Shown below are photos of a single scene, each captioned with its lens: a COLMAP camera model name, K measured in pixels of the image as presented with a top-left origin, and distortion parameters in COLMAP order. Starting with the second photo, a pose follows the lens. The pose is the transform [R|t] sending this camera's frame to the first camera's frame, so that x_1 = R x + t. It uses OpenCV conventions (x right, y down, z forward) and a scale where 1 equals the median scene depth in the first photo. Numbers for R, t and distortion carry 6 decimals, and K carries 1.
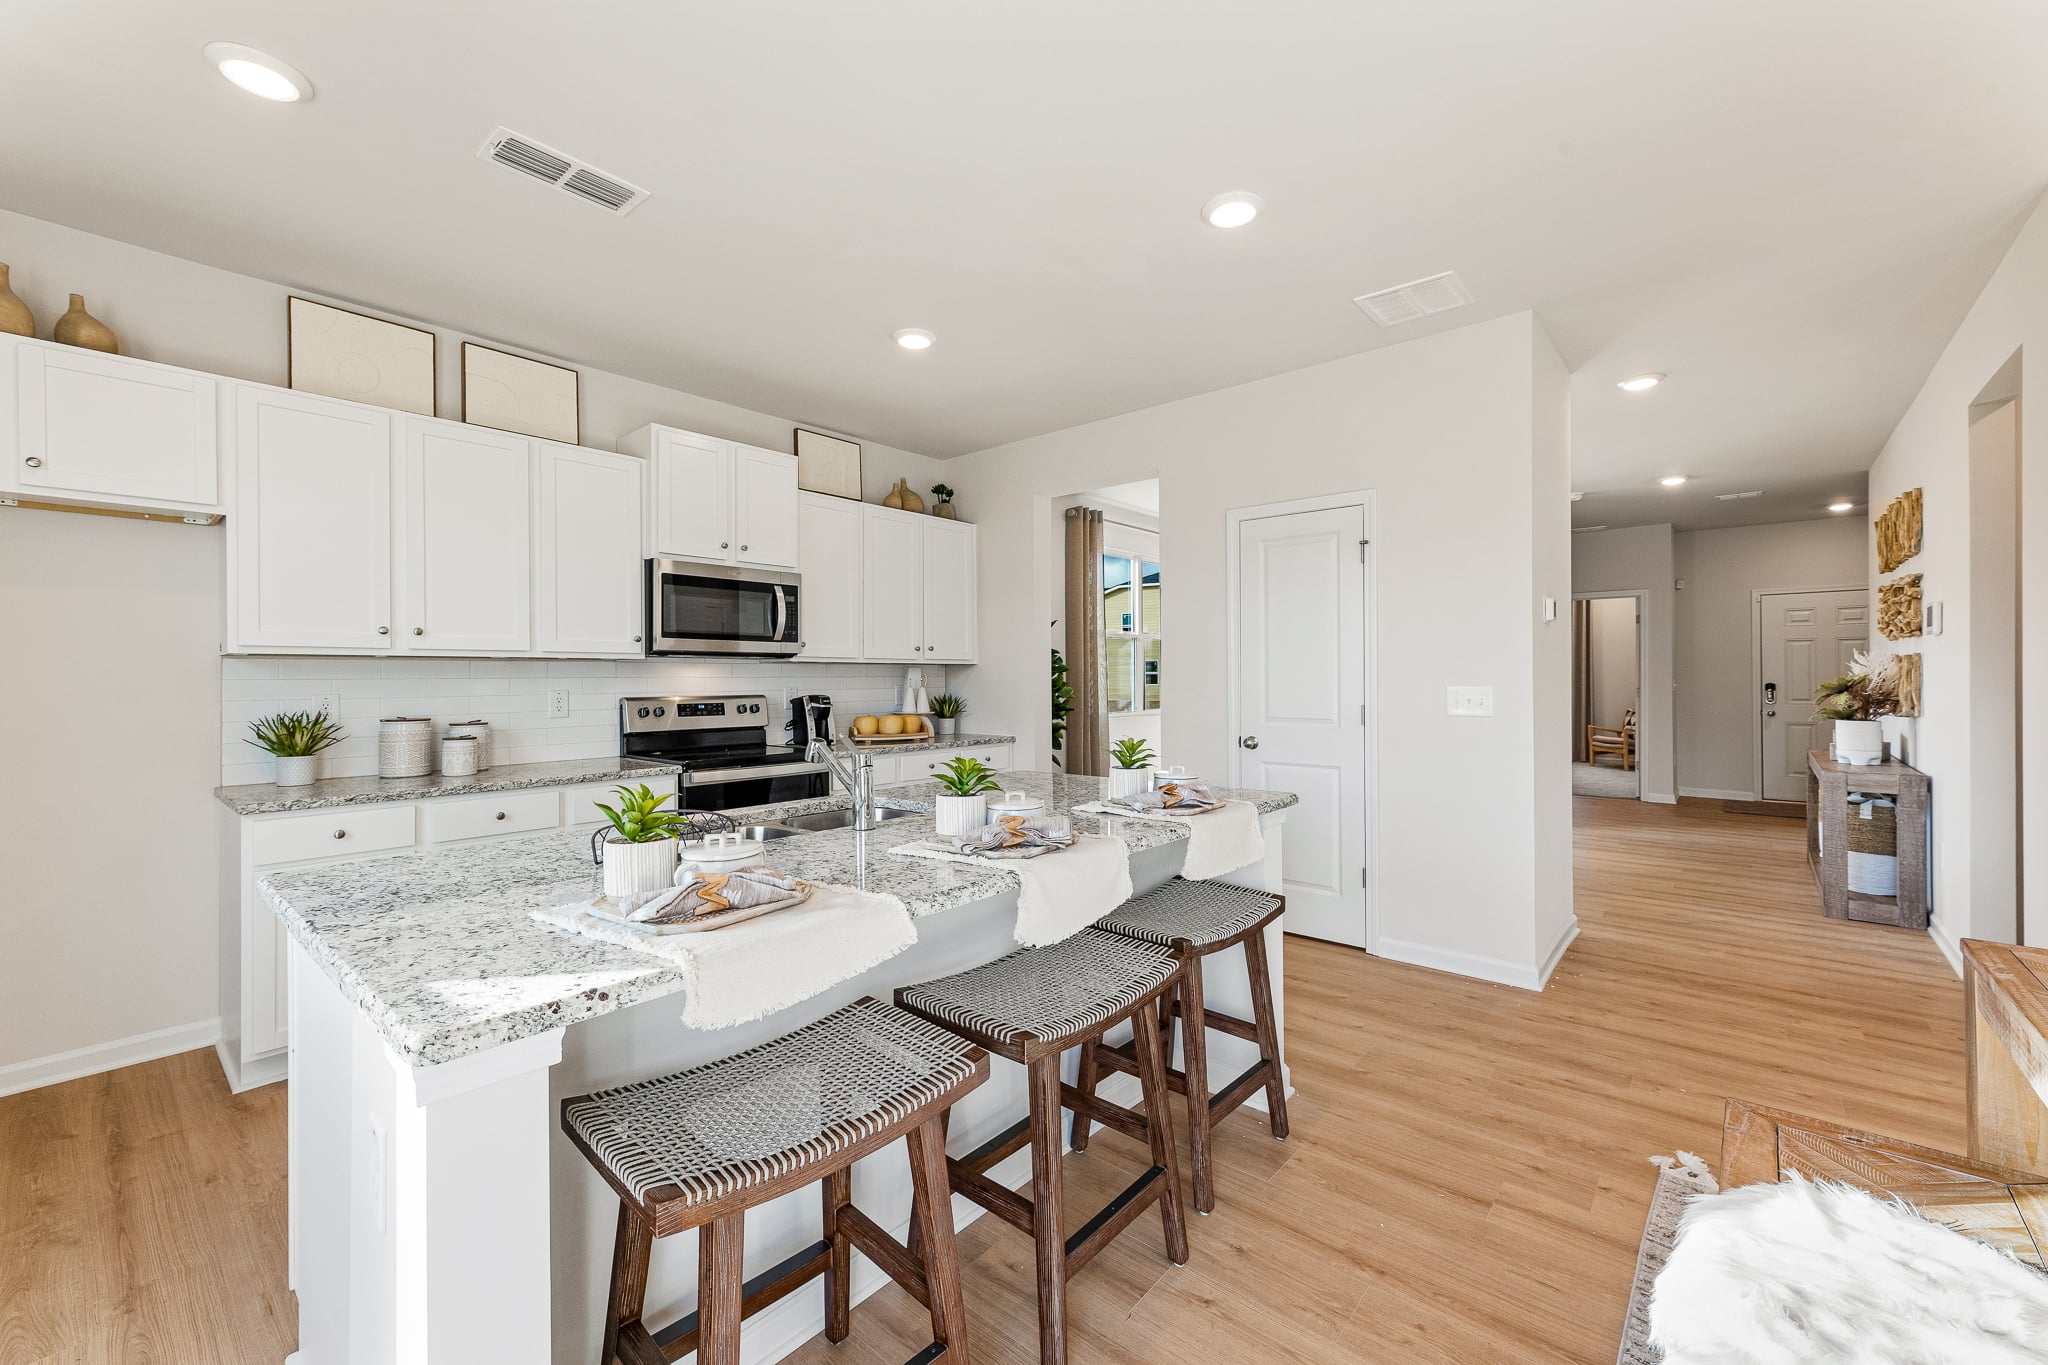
lens RADIAL K [[828.3, 0, 1023.1], [0, 828.3, 675.6], [0, 0, 1]] dist [0.001487, 0.000780]
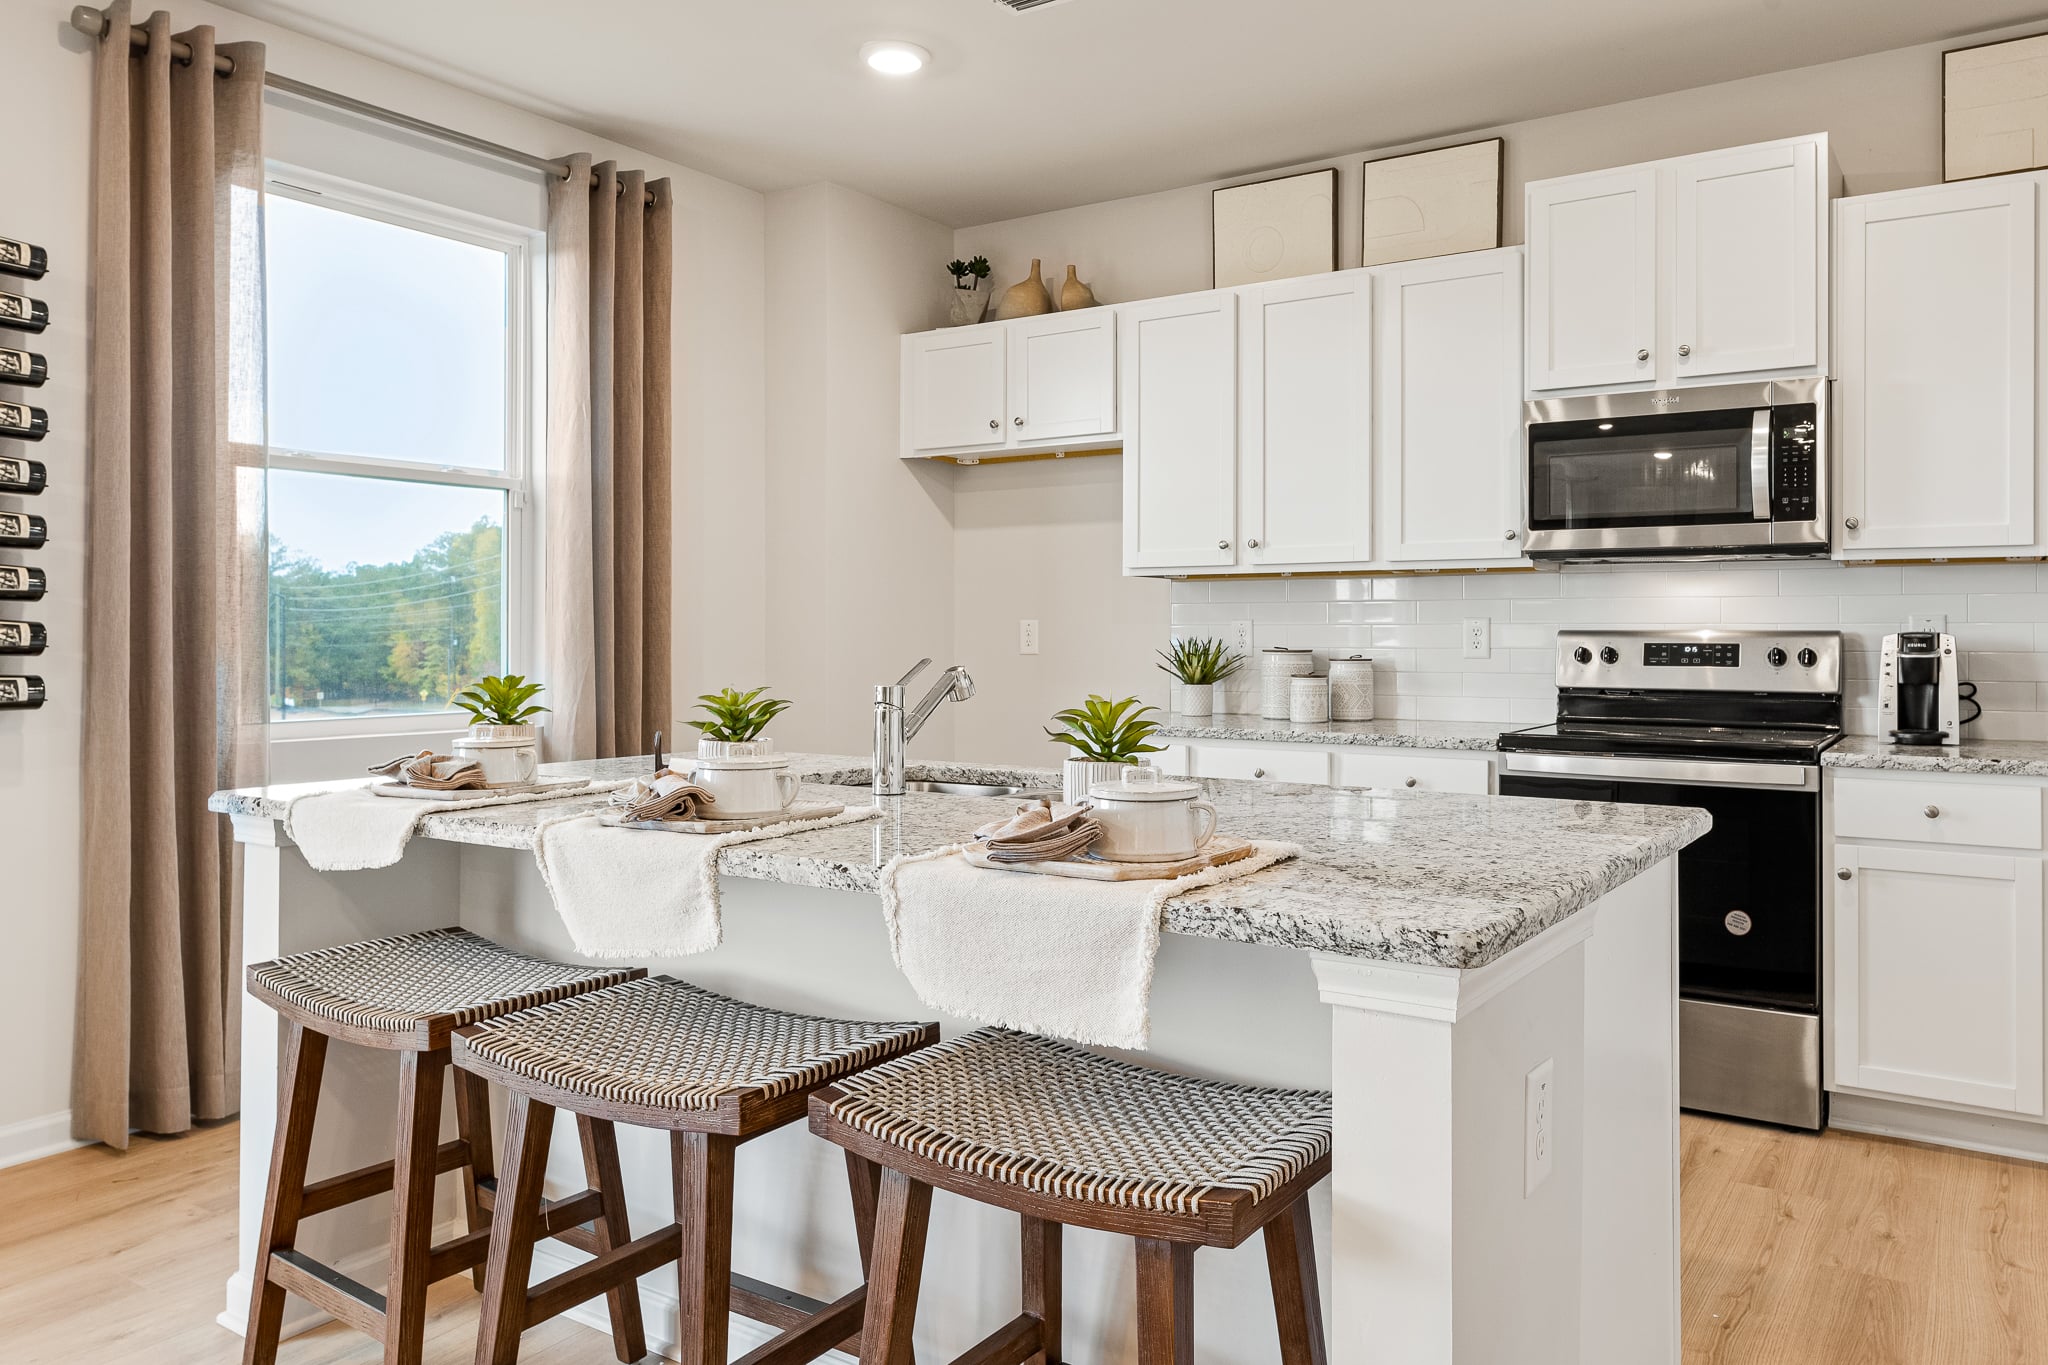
lens RADIAL K [[1405.1, 0, 1129.5], [0, 1405.1, 623.0], [0, 0, 1]] dist [-0.000560, 0.003608]
pose [[0.153280, -0.000566, -0.988183, 0.504088], [0.001127, 0.999999, -0.000398, 0.020905], [0.988182, -0.001052, 0.153281, 0.510712]]
